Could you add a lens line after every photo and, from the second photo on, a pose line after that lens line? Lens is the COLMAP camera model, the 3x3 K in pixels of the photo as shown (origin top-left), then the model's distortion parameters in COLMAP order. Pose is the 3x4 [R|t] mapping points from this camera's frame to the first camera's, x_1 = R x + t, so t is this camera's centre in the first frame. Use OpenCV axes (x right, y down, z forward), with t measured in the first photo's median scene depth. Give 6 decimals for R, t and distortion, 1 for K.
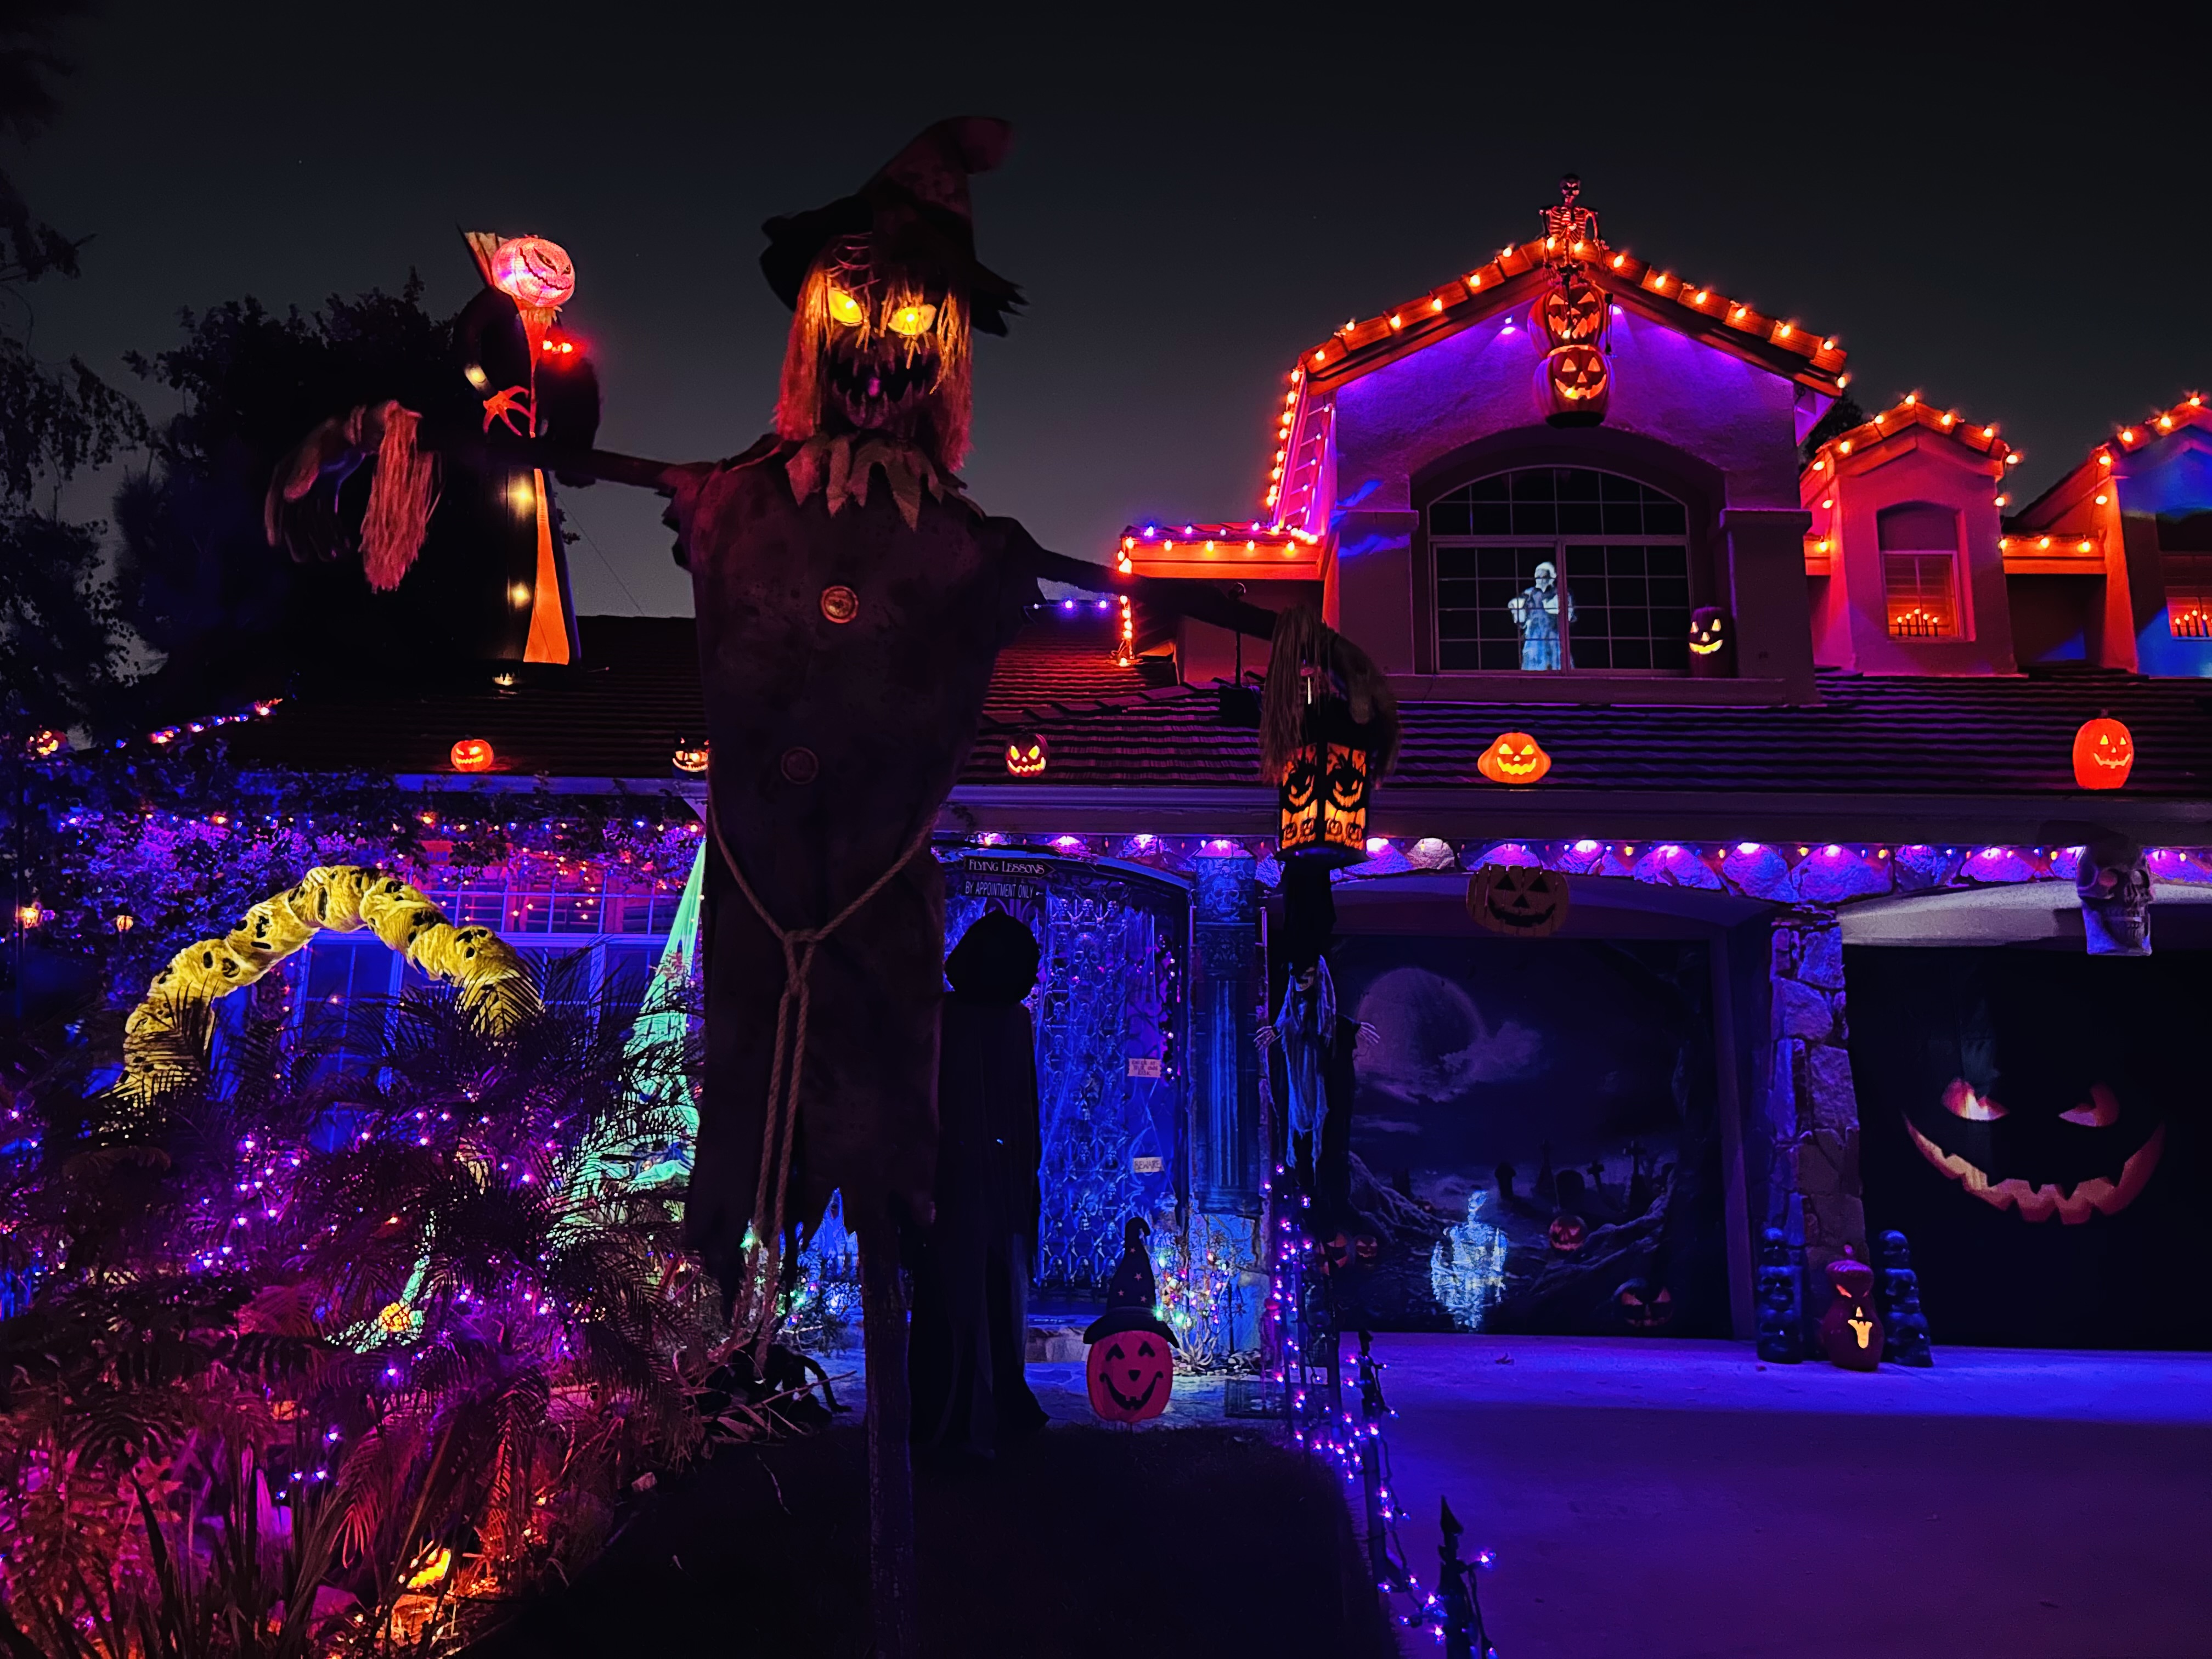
lens RADIAL K [[1707.7, 0, 1106.0], [0, 1707.7, 829.5], [0, 0, 1]] dist [0.035062, -0.002069]
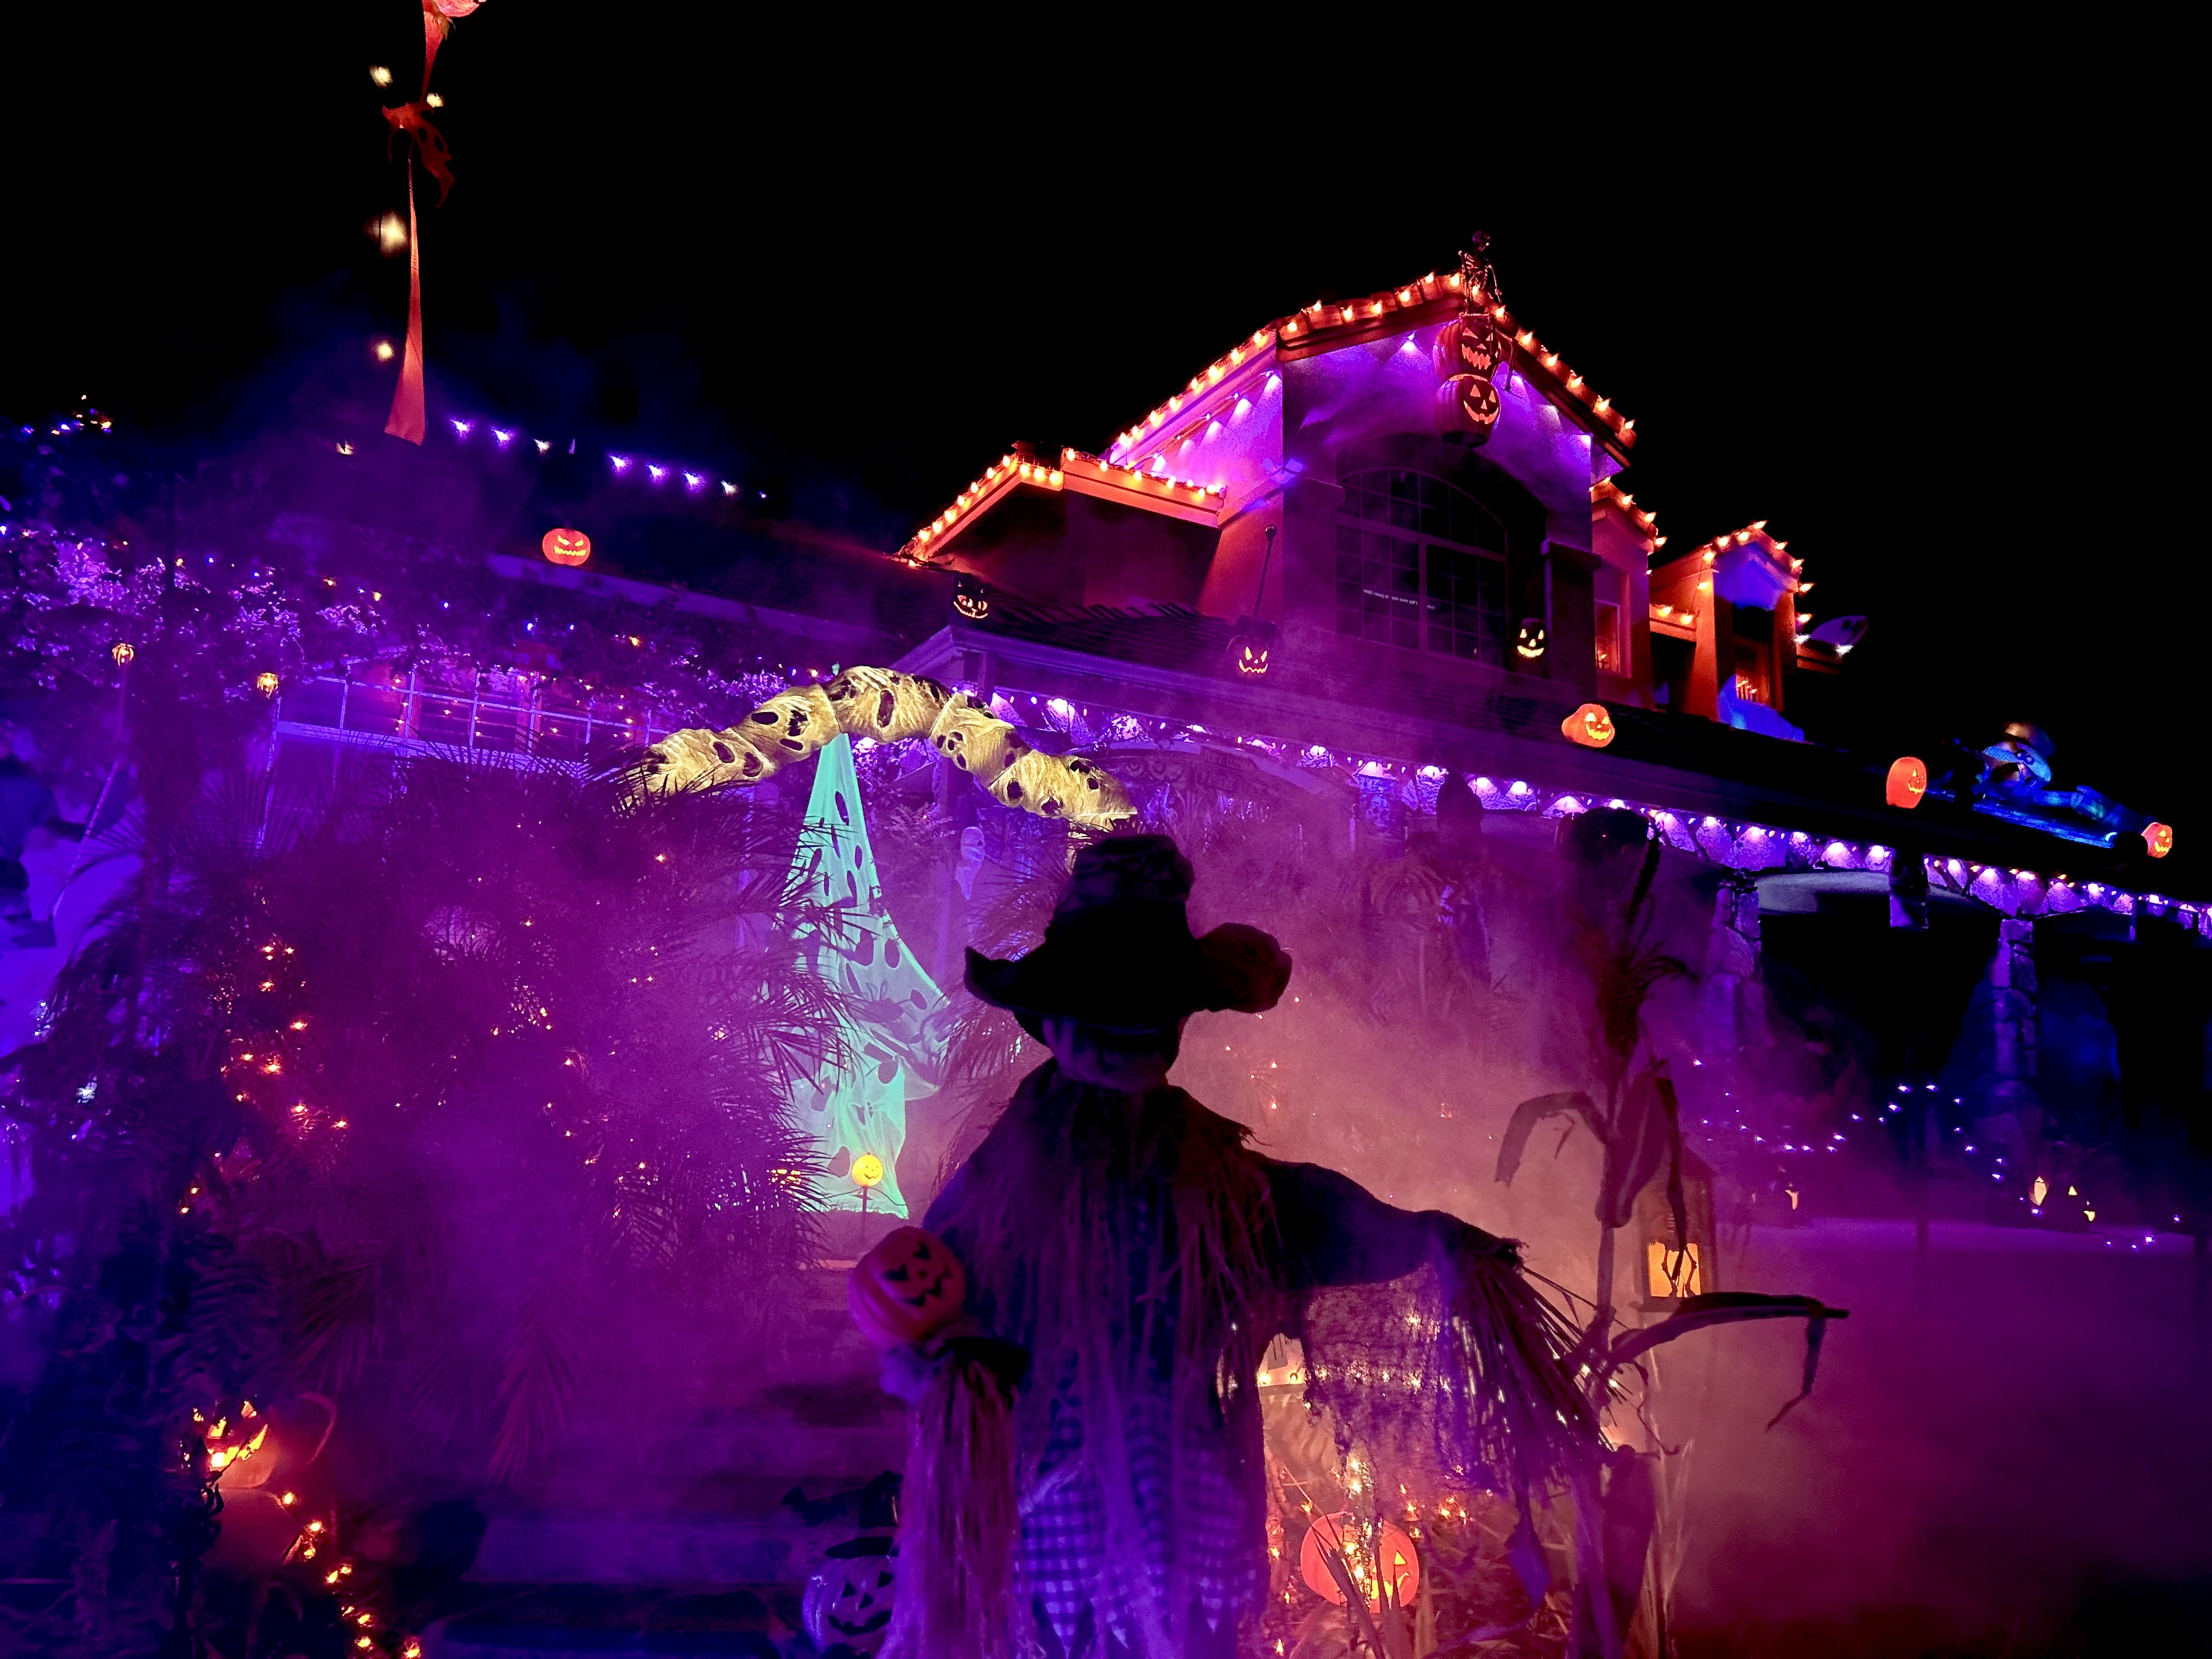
lens RADIAL K [[1662.5, 0, 1106.0], [0, 1662.5, 829.5], [0, 0, 1]] dist [0.054030, -0.002993]
pose [[0.865938, 0.111109, 0.487654, -0.605585], [-0.128419, 0.991718, 0.002080, 0.070003], [-0.483384, -0.064425, 0.873034, 0.142381]]
